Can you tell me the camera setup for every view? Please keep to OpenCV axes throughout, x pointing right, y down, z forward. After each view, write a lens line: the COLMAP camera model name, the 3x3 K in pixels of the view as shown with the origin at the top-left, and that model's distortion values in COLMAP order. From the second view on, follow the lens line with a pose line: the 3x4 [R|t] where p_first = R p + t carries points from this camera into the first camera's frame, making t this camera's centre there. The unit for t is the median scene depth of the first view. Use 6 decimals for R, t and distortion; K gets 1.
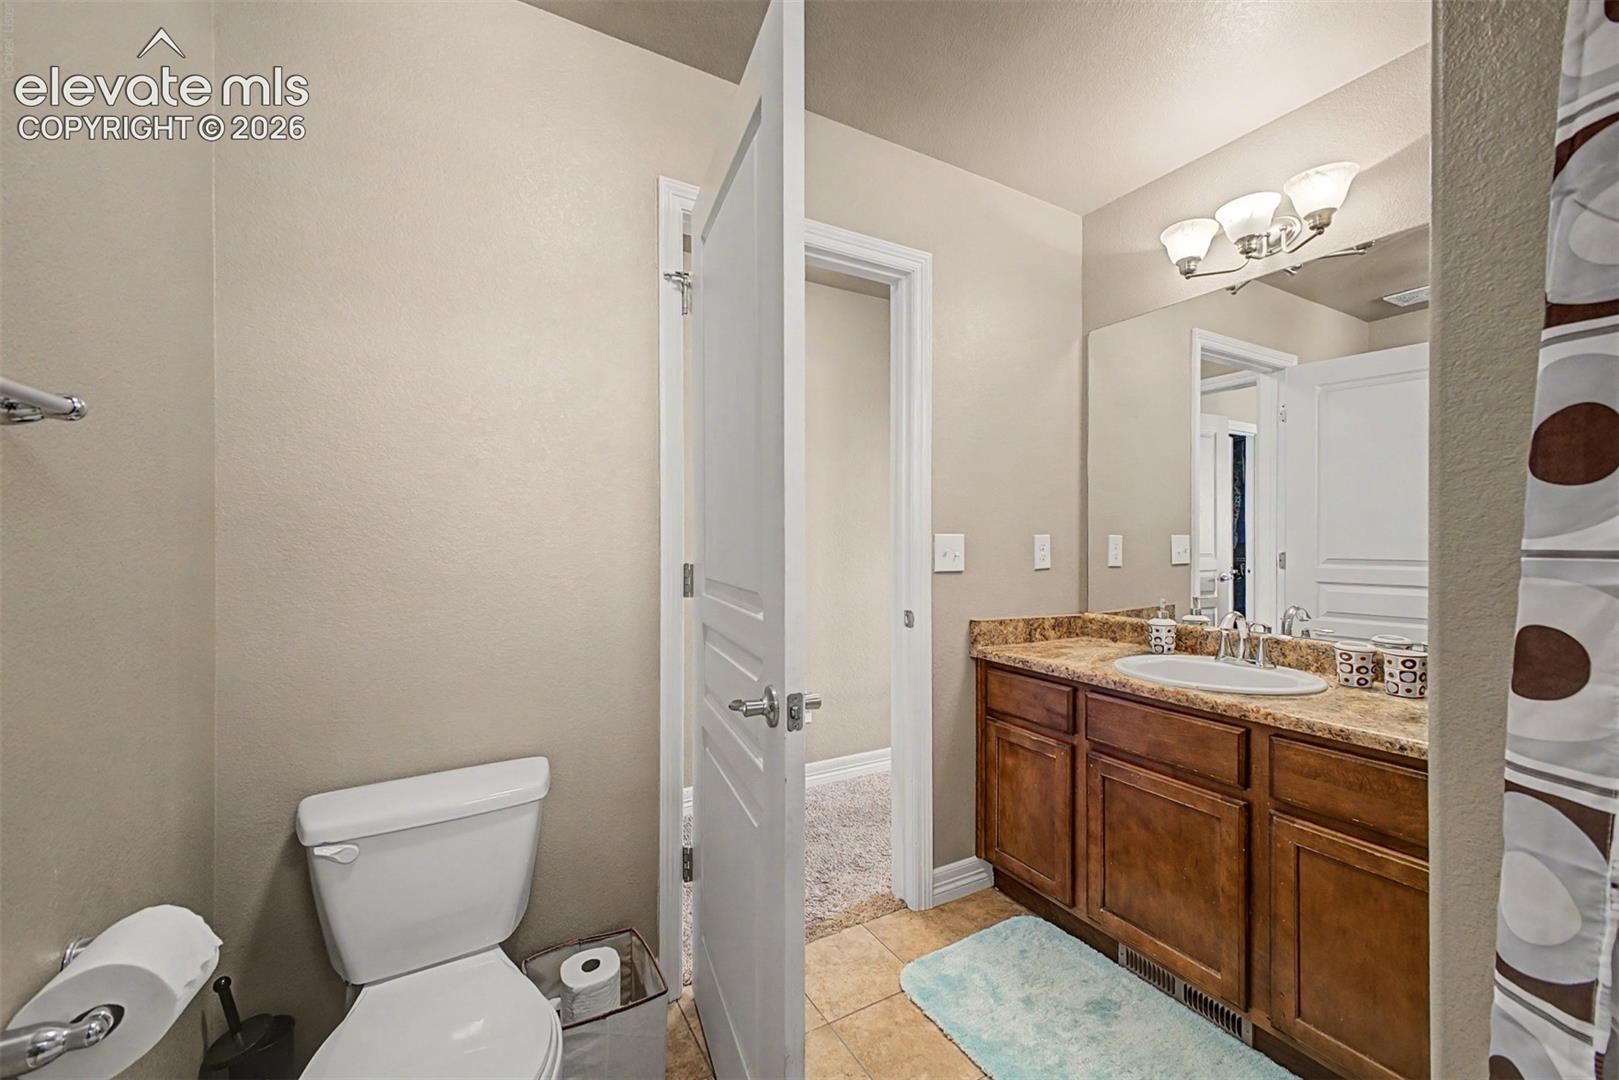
lens RADIAL K [[642.1, 0, 815.1], [0, 642.1, 537.1], [0, 0, 1]] dist [0.006453, -0.000687]
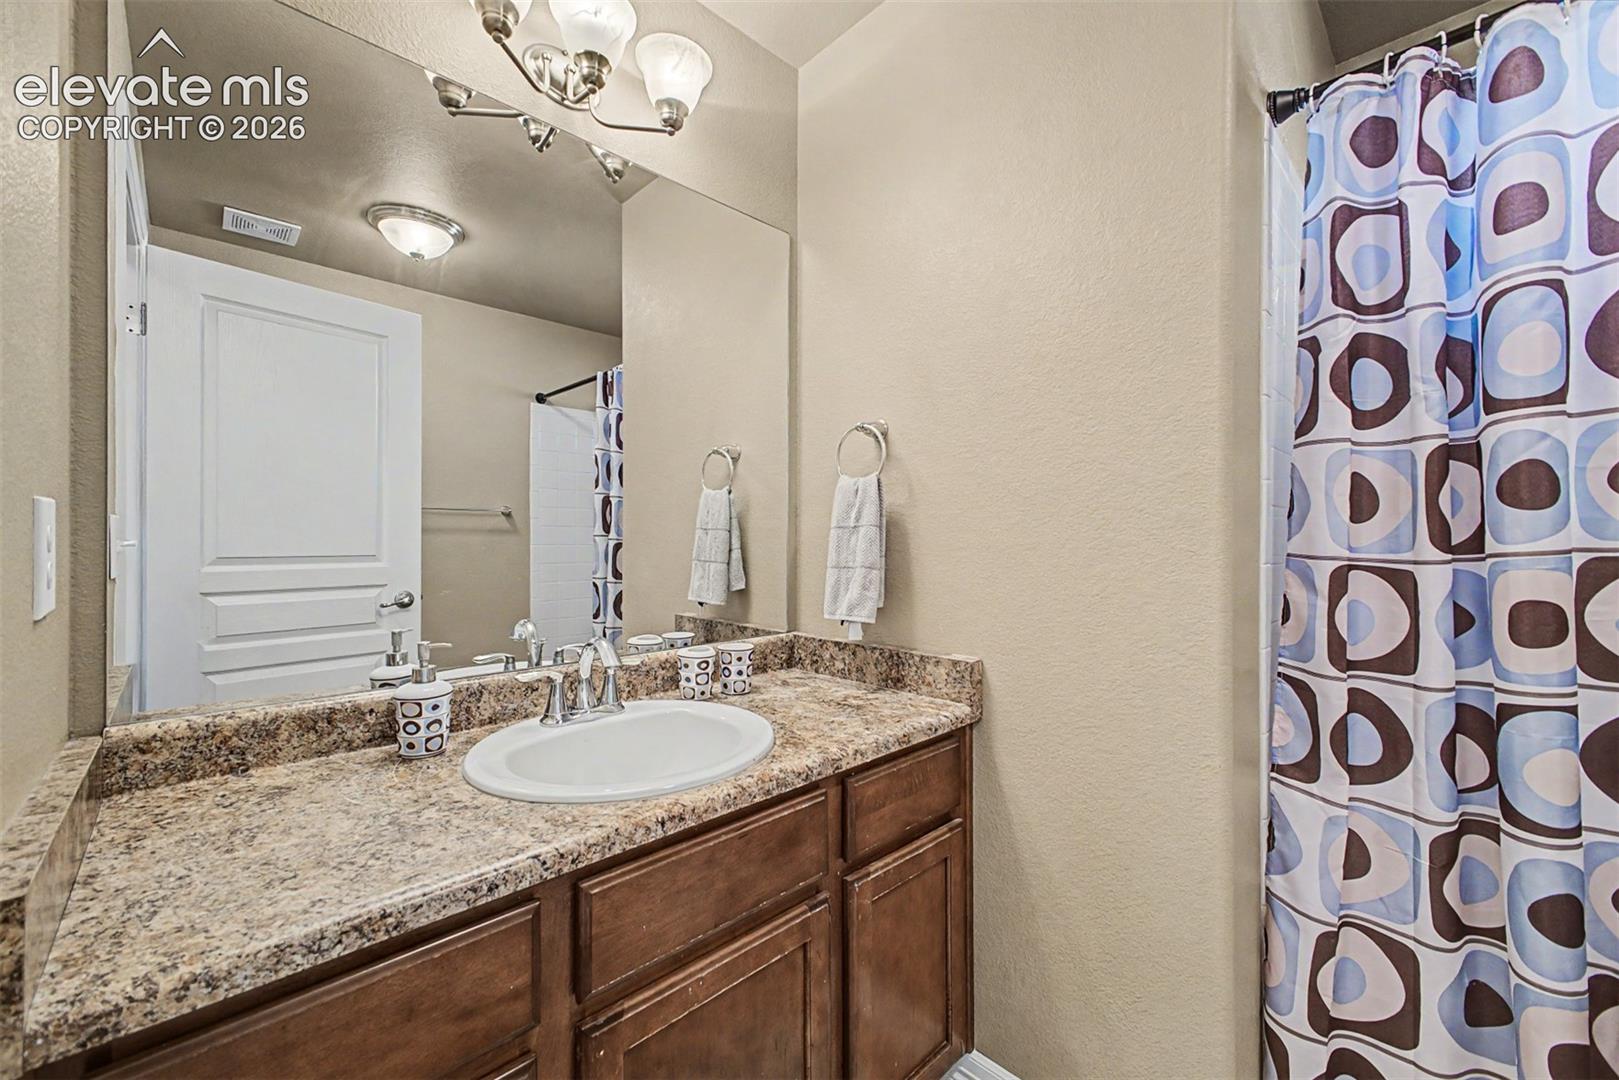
lens RADIAL K [[642.1, 0, 815.1], [0, 642.1, 537.1], [0, 0, 1]] dist [0.006453, -0.000687]
pose [[-0.268843, 0.014702, 0.963072, -0.010148], [-0.004400, 0.999854, -0.016491, 0.029492], [-0.963174, -0.008671, -0.268739, 1.028924]]
